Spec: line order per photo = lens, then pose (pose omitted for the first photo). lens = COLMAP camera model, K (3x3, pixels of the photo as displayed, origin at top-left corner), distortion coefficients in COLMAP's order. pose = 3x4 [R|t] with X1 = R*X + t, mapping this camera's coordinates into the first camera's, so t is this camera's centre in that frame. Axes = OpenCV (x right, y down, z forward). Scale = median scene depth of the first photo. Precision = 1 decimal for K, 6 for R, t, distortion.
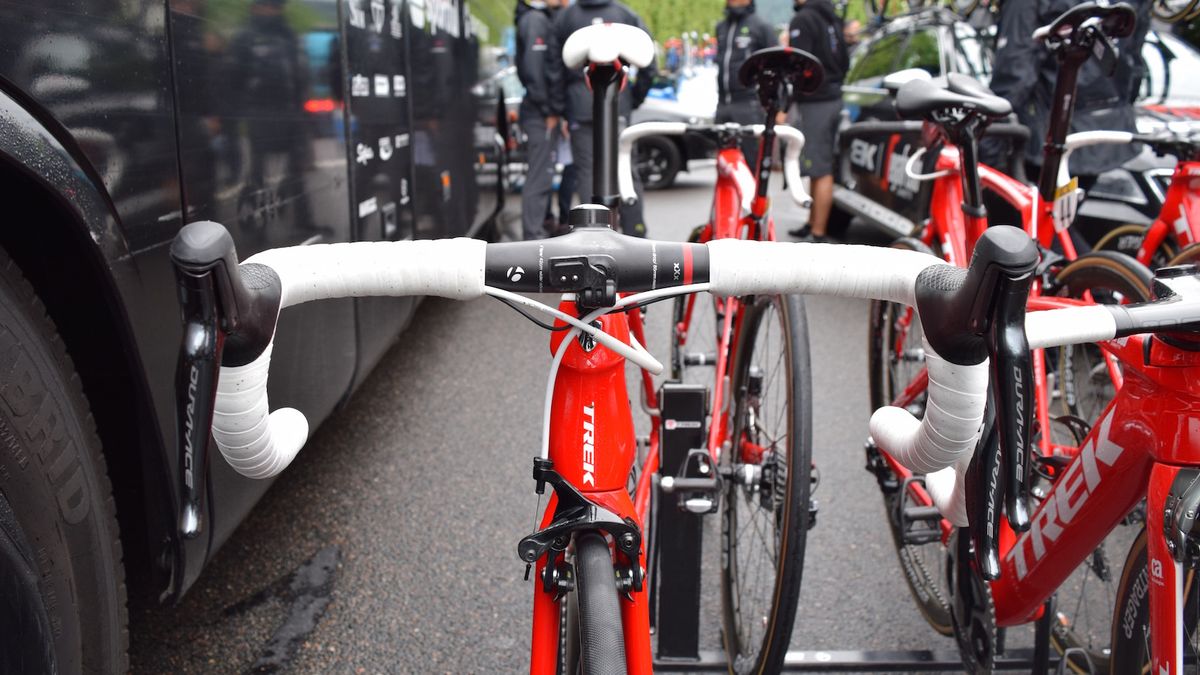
lens RADIAL K [[1009.8, 0, 611.2], [0, 1009.8, 376.0], [0, 0, 1]] dist [-0.098283, 0.018053]
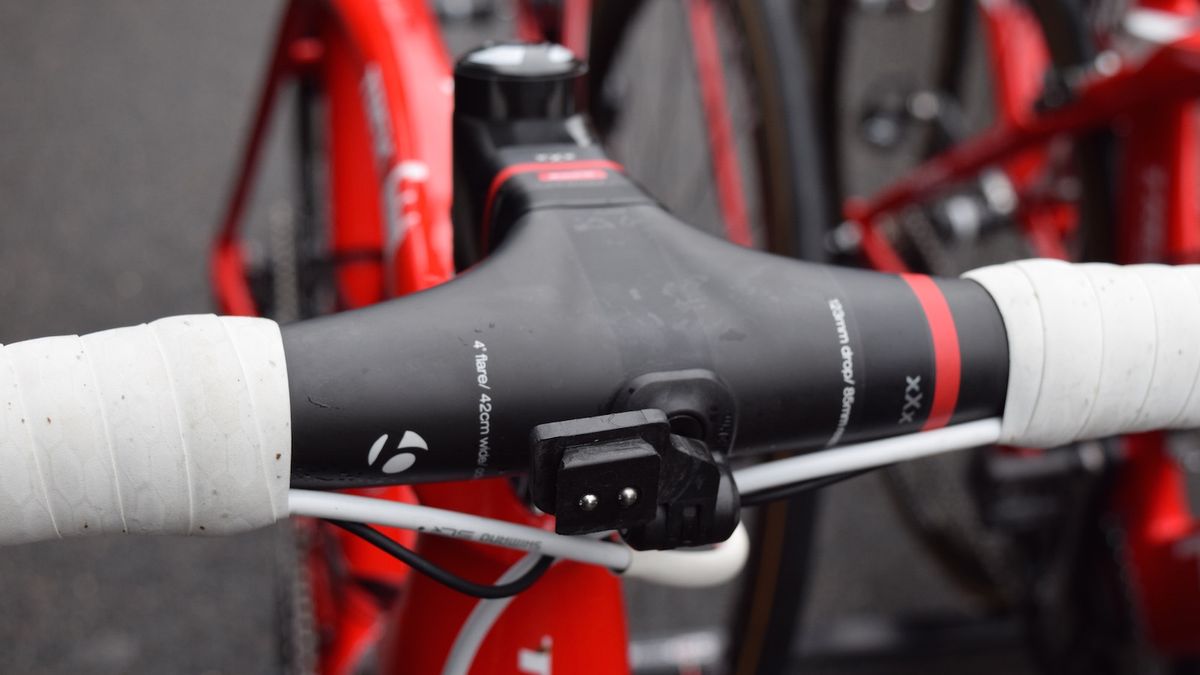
lens RADIAL K [[1749.5, 0, 601.1], [0, 1749.5, 337.2], [0, 0, 1]] dist [-0.026145, 0.000000]
pose [[0.974991, -0.047290, 0.217154, -0.051169], [-0.004184, 0.973020, 0.230683, -0.087672], [-0.222205, -0.225823, 0.948488, 0.184419]]
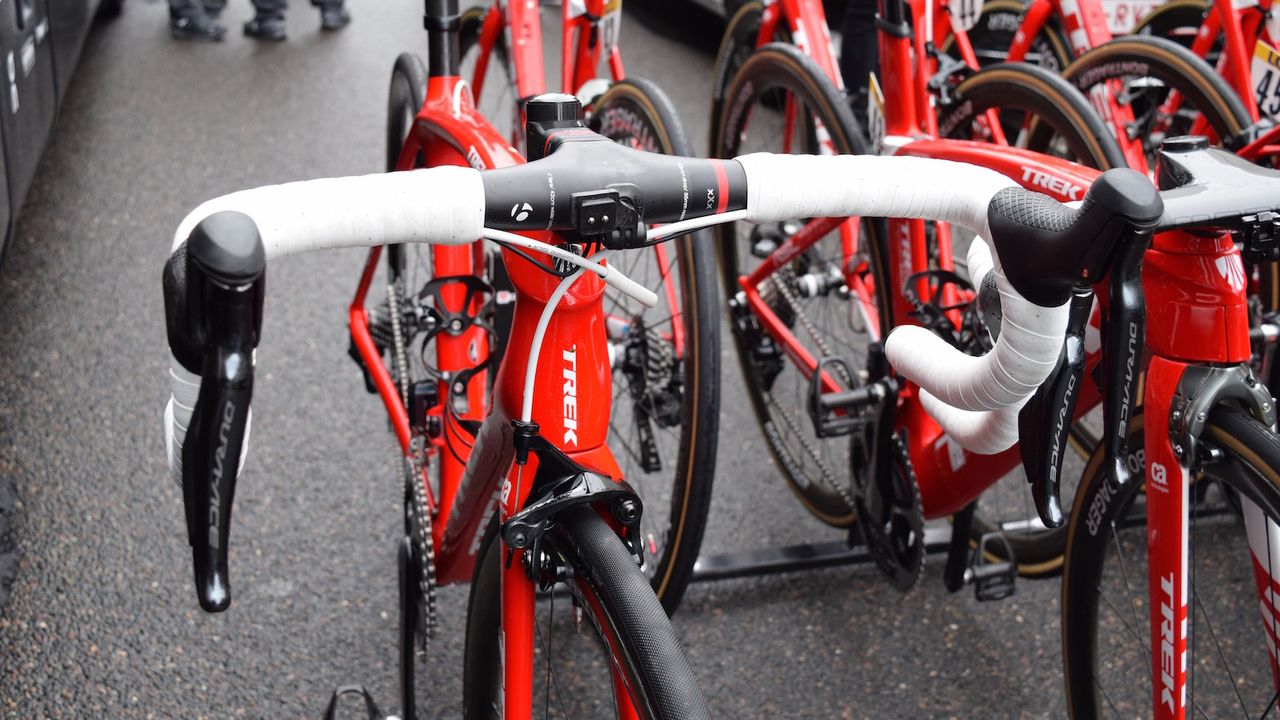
lens RADIAL K [[1353.9, 0, 637.3], [0, 1353.9, 358.5], [0, 0, 1]] dist [-0.081646, 0.000000]
pose [[0.962717, -0.071528, 0.260882, -0.103583], [0.033134, 0.988326, 0.148705, -0.050287], [-0.268473, -0.134517, 0.953849, -0.019923]]
